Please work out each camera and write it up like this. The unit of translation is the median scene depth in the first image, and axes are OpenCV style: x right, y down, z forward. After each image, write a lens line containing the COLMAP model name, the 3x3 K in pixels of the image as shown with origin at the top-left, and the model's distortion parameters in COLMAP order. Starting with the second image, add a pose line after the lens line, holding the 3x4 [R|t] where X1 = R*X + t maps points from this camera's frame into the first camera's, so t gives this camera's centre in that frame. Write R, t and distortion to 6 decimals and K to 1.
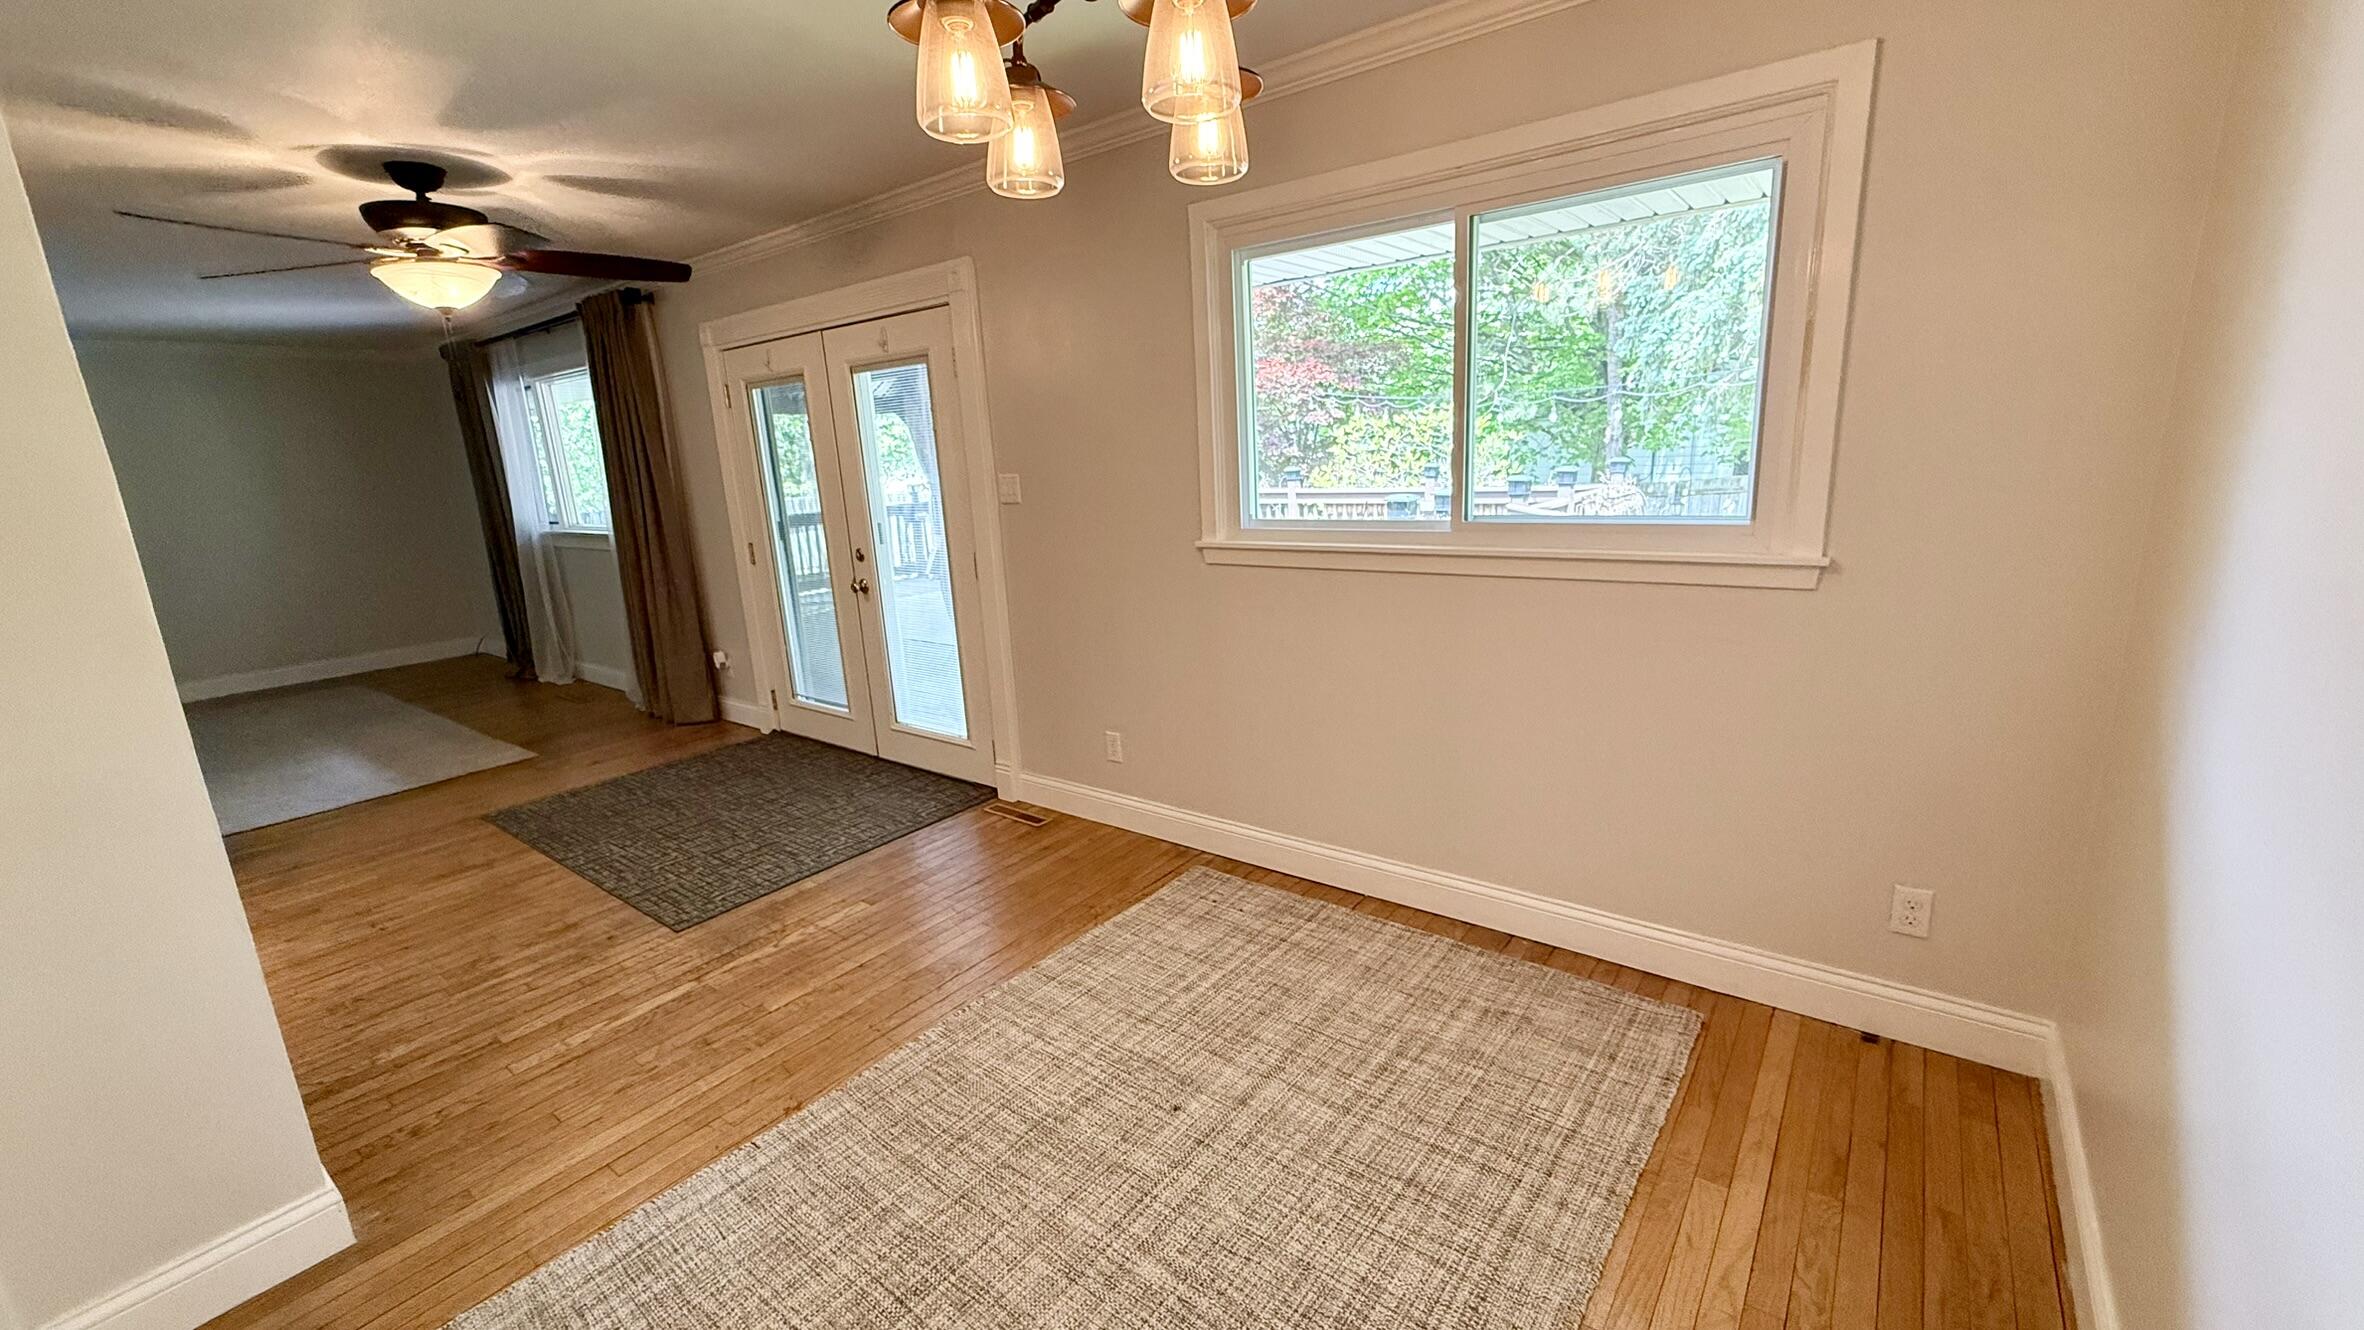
lens RADIAL K [[941.4, 0, 1174.2], [0, 941.4, 668.9], [0, 0, 1]] dist [0.000722, -0.000250]
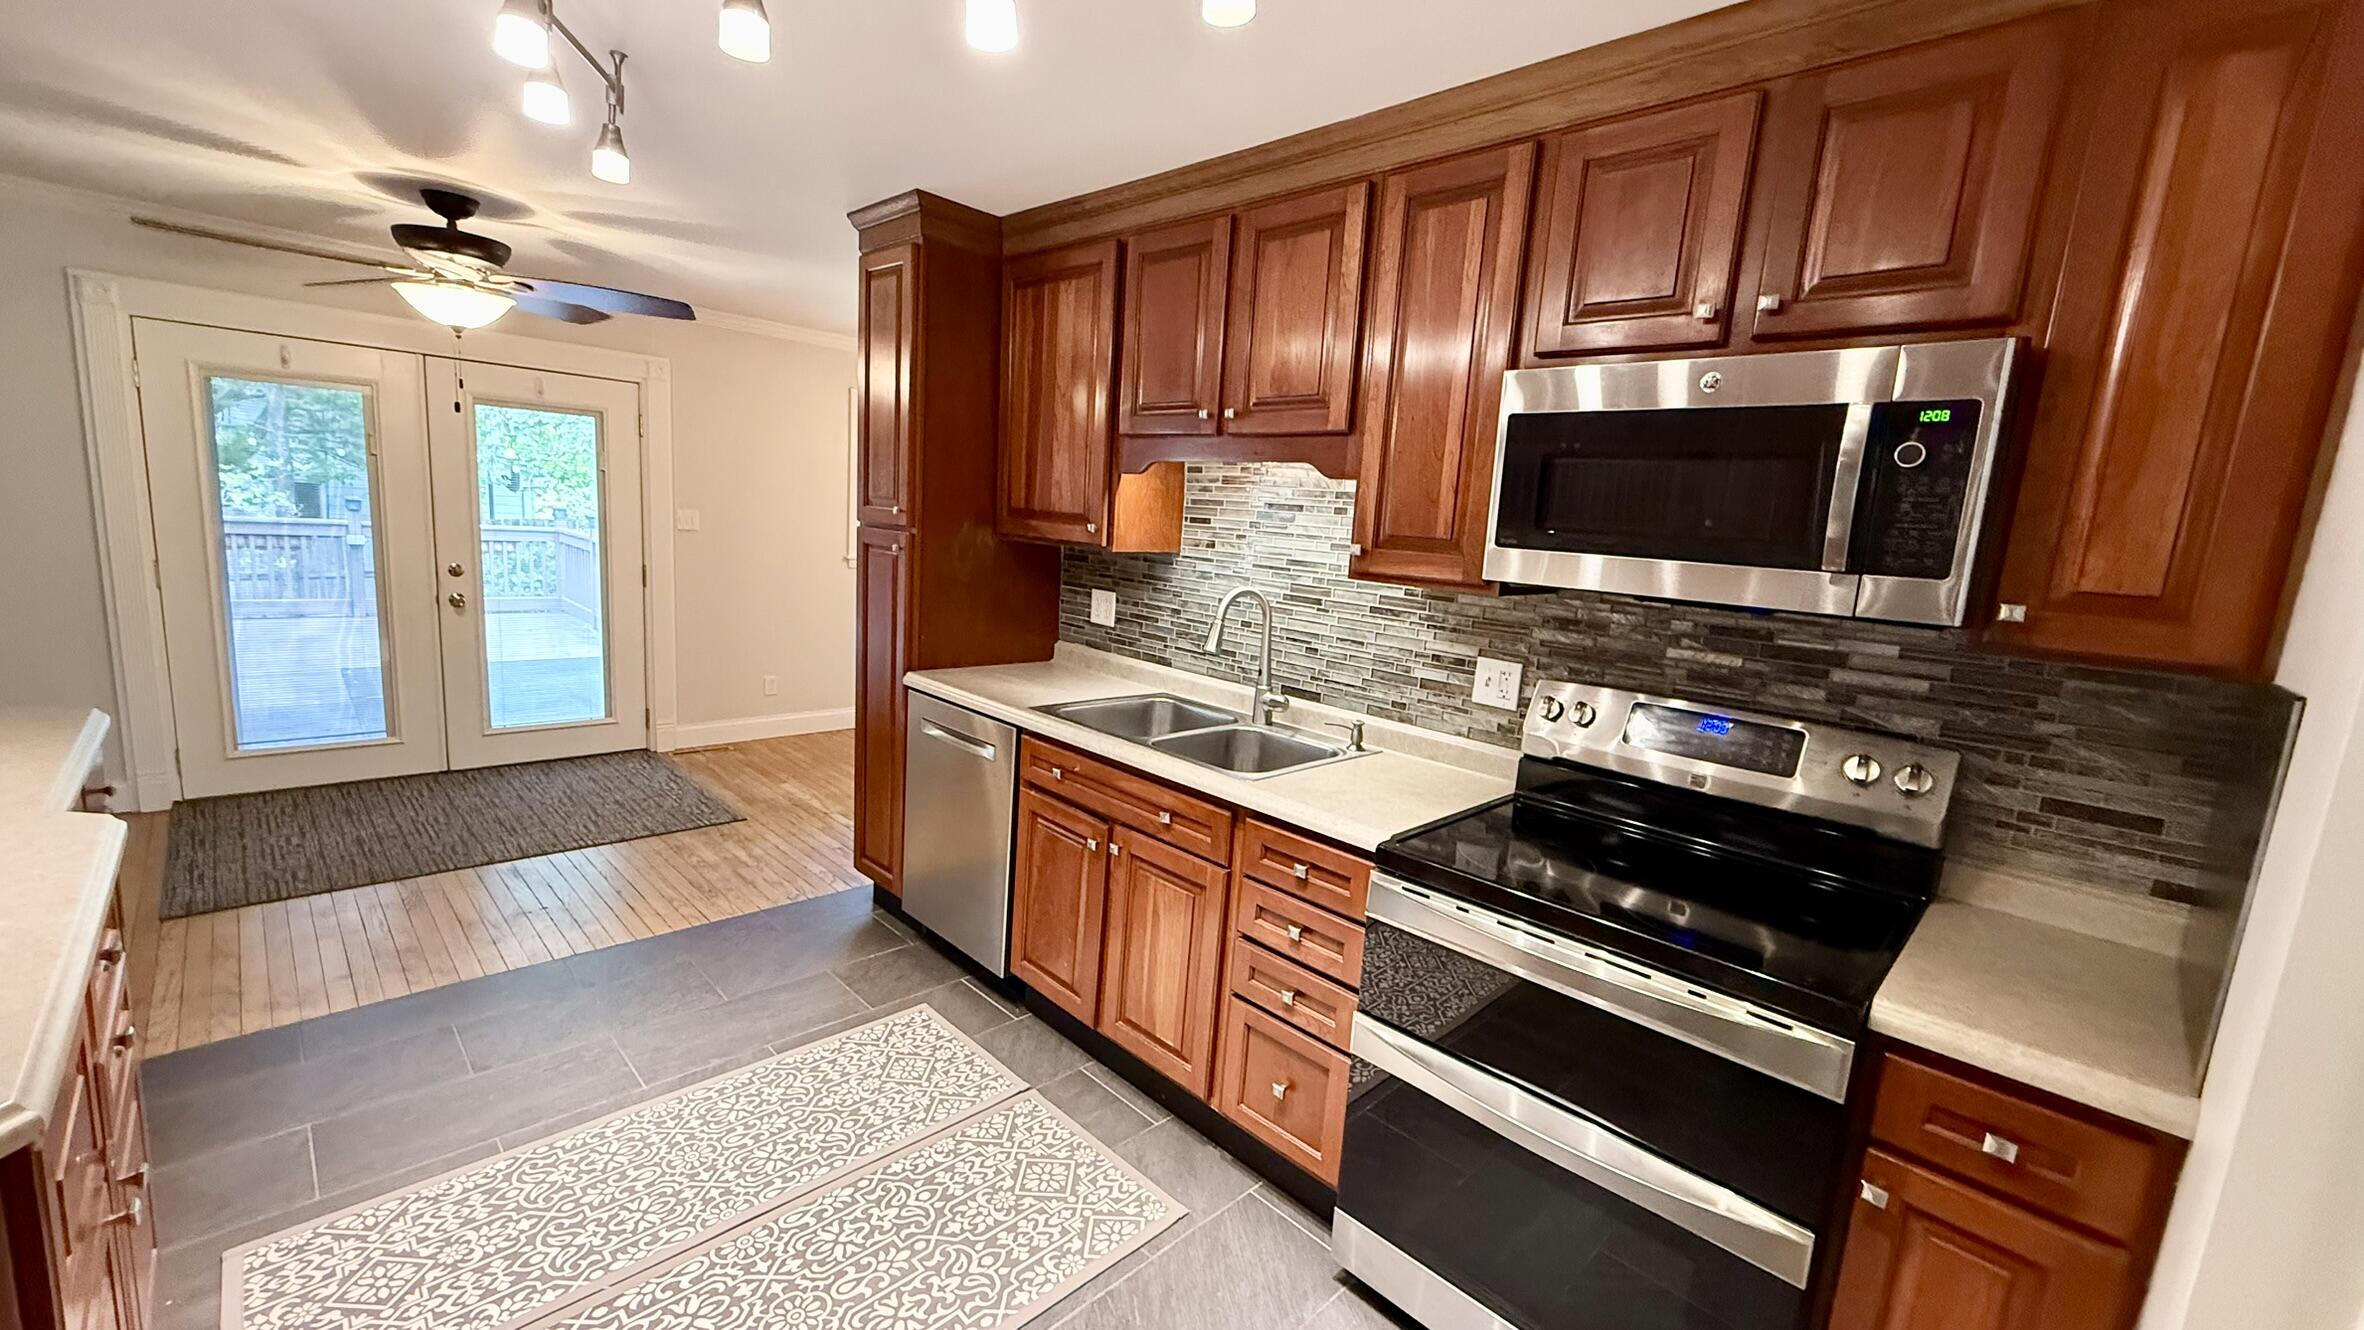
lens RADIAL K [[941.4, 0, 1174.2], [0, 941.4, 668.9], [0, 0, 1]] dist [0.000722, -0.000250]
pose [[0.129300, -0.102554, 0.986288, -1.779128], [0.155189, 0.984474, 0.082020, 0.034372], [-0.979387, 0.142456, 0.143207, 0.115161]]
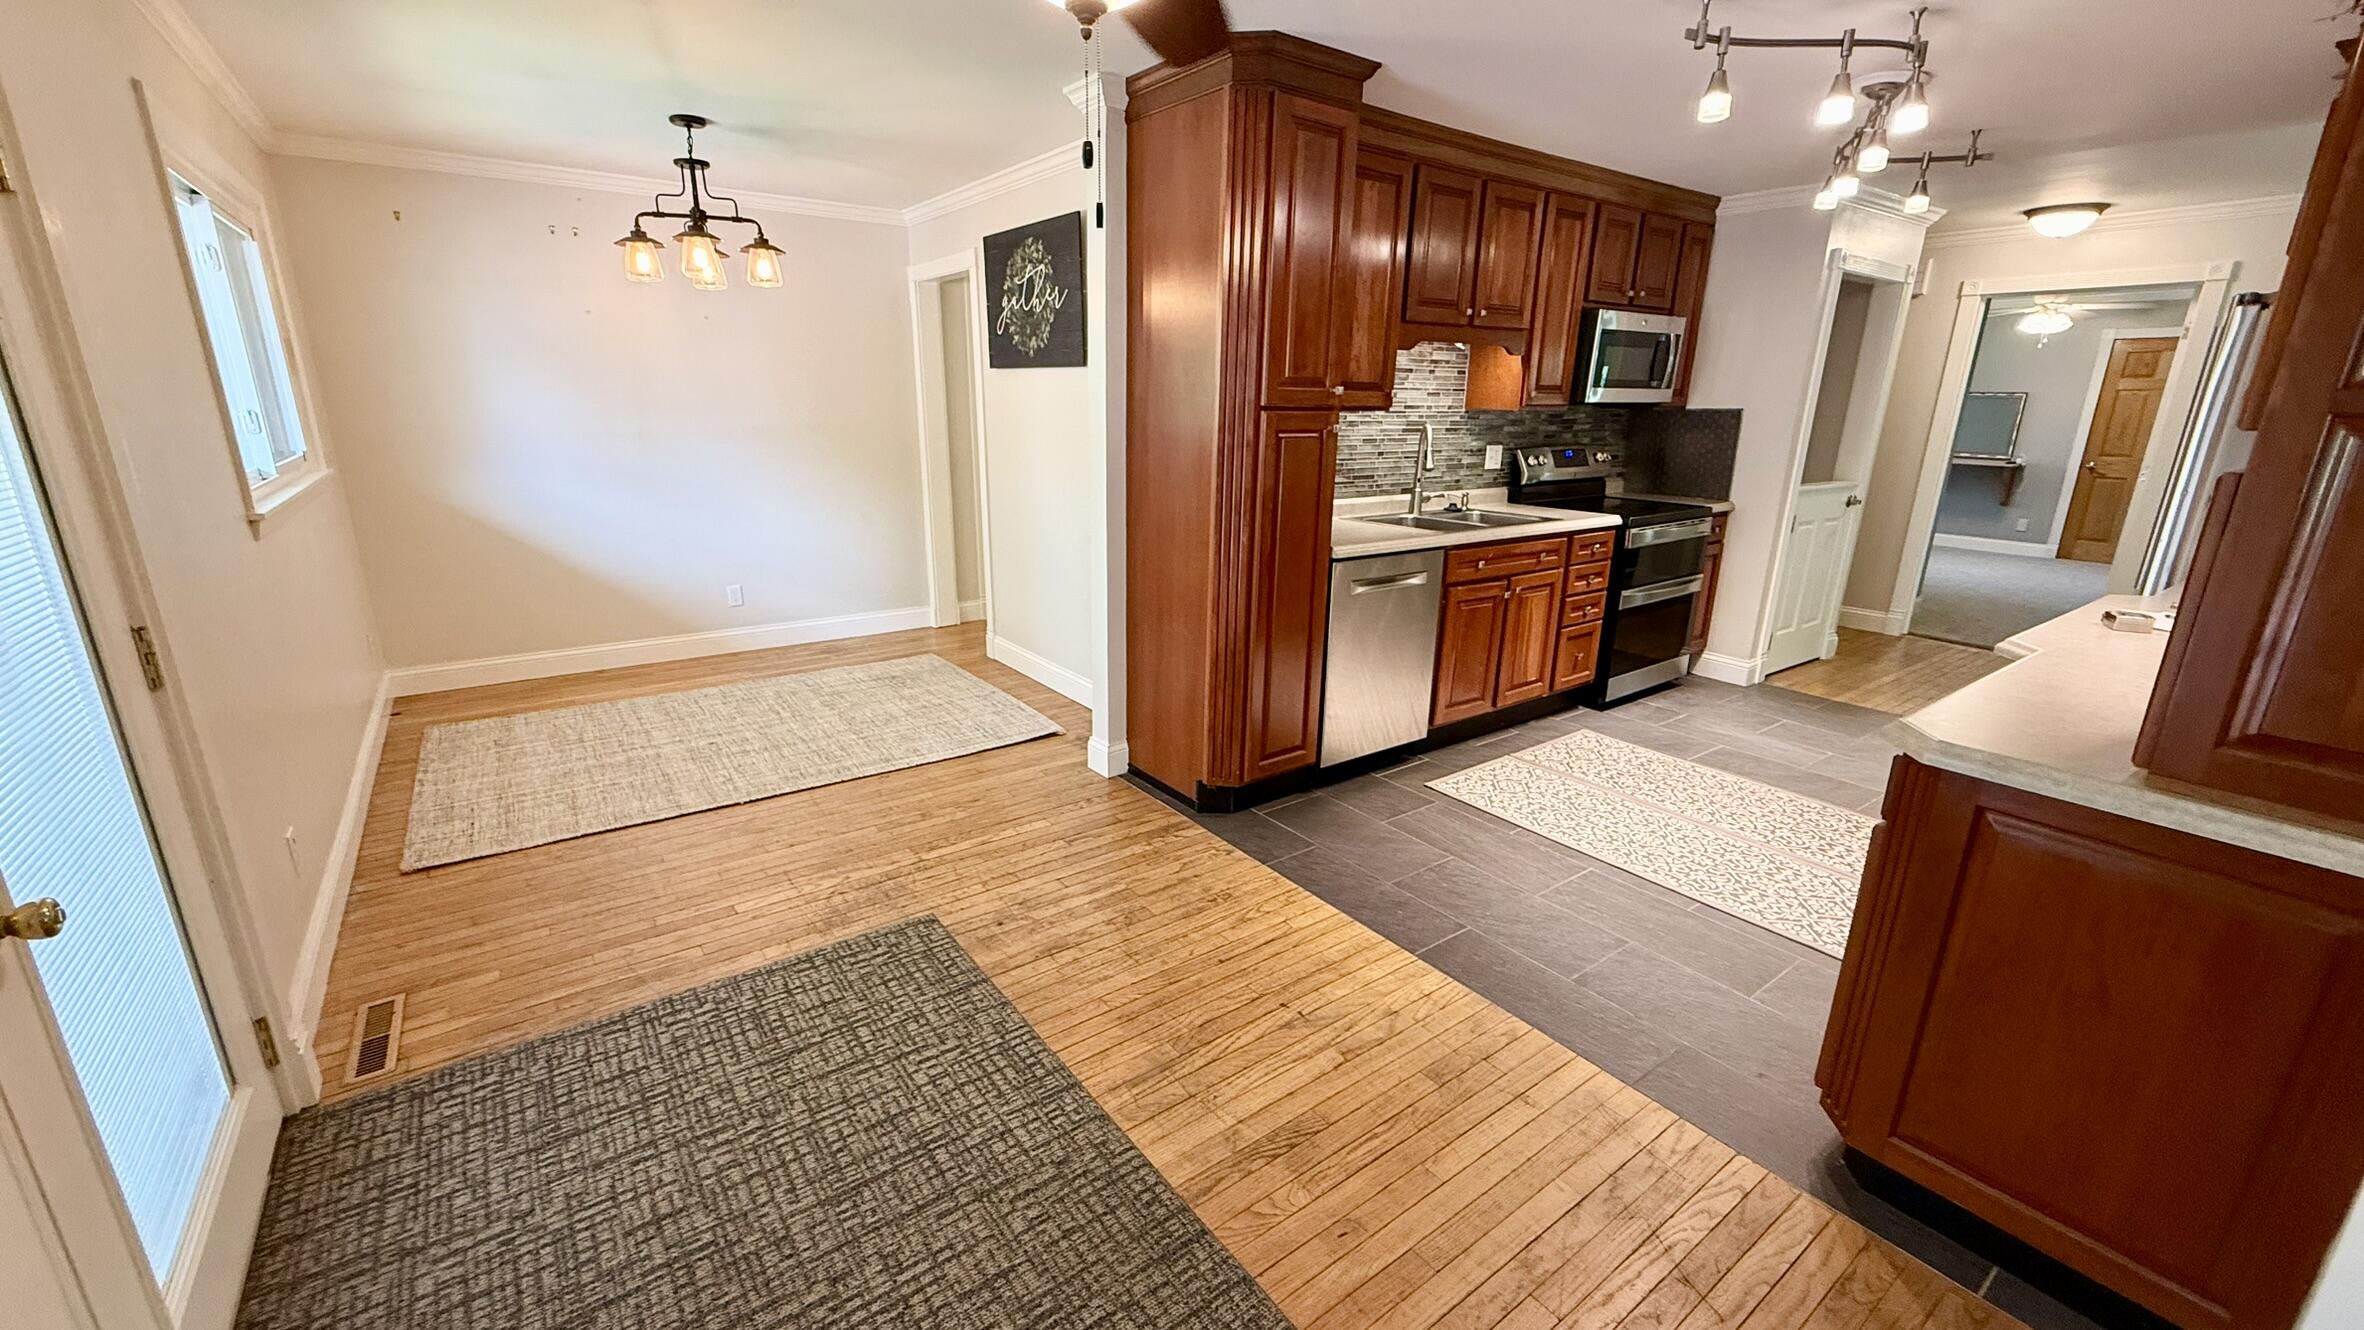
lens RADIAL K [[941.4, 0, 1174.2], [0, 941.4, 668.9], [0, 0, 1]] dist [0.000722, -0.000250]
pose [[-0.958738, -0.041393, 0.281262, -0.962652], [0.101322, 0.874624, 0.474095, -0.322517], [-0.265623, 0.483031, -0.834342, 1.526524]]
